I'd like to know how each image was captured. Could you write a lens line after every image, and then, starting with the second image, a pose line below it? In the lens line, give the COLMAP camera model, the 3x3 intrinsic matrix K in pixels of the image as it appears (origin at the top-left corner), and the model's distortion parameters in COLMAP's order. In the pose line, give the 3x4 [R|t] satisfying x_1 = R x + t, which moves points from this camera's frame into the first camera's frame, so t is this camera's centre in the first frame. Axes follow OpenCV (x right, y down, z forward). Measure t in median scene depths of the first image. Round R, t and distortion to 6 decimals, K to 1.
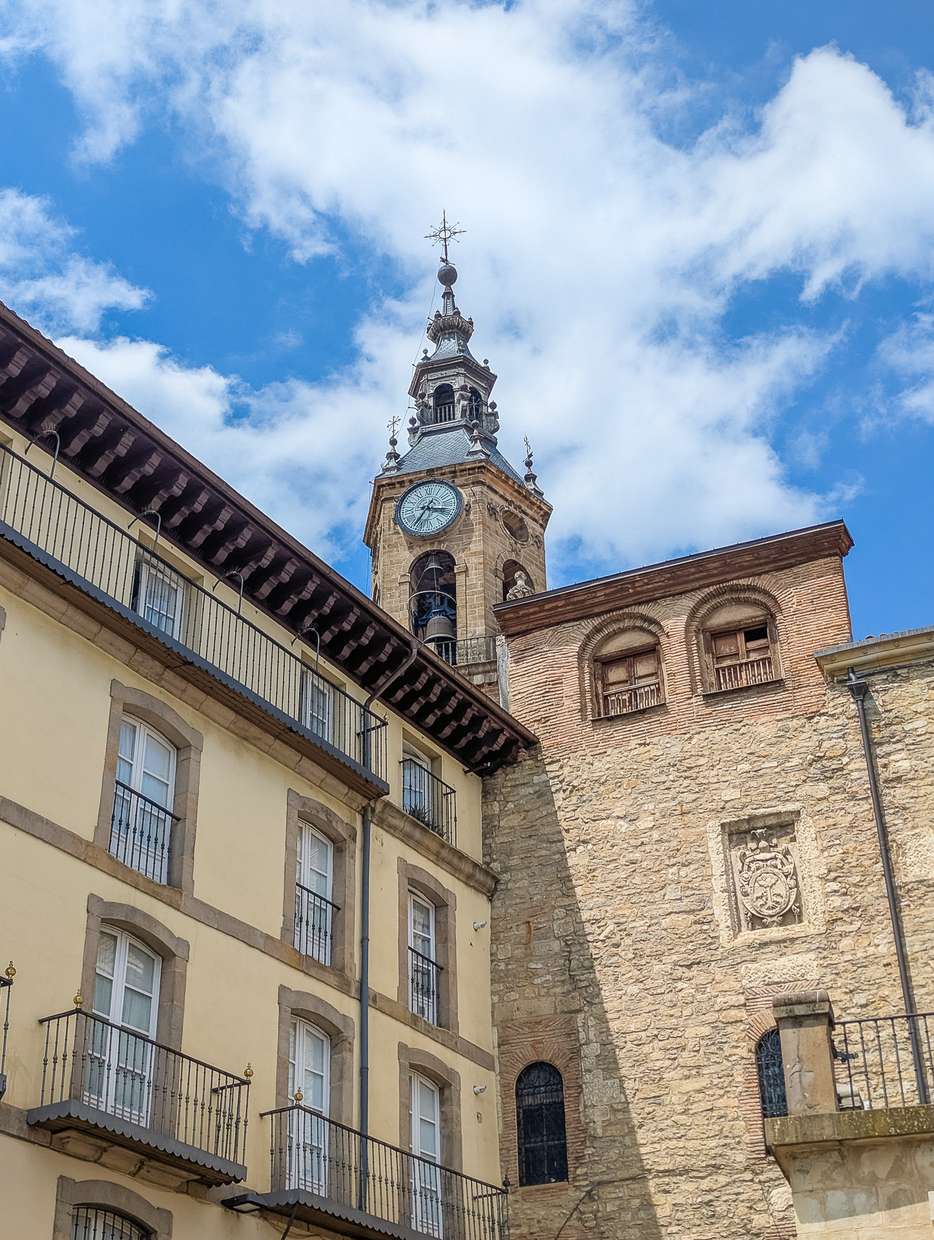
lens RADIAL K [[1745.3, 0, 464.9], [0, 1745.3, 666.0], [0, 0, 1]] dist [0.110584, 0.002313]
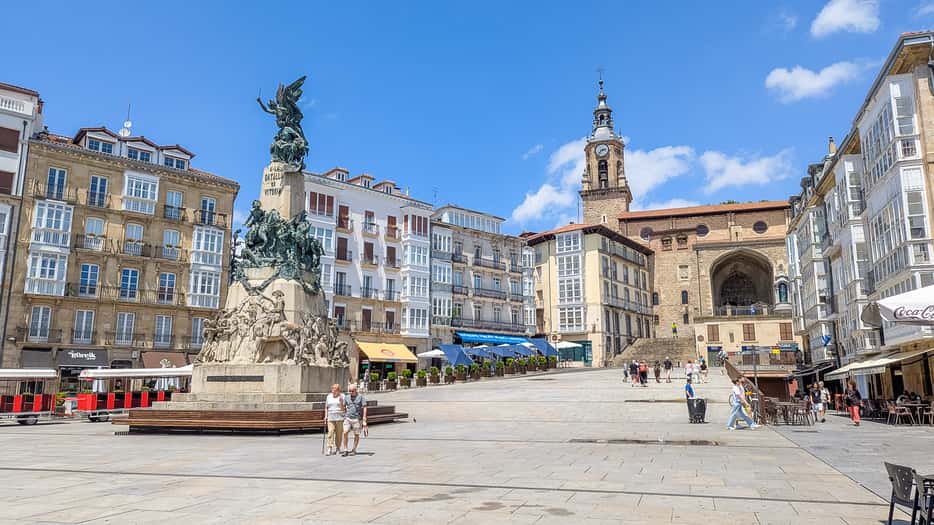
lens RADIAL K [[657.2, 0, 469.2], [0, 657.2, 271.0], [0, 0, 1]] dist [0.003524, -0.004660]
pose [[0.999488, 0.001167, -0.031986, -0.741384], [0.011161, 0.923896, 0.382480, -1.078549], [0.029999, -0.382641, 0.923410, -1.908660]]
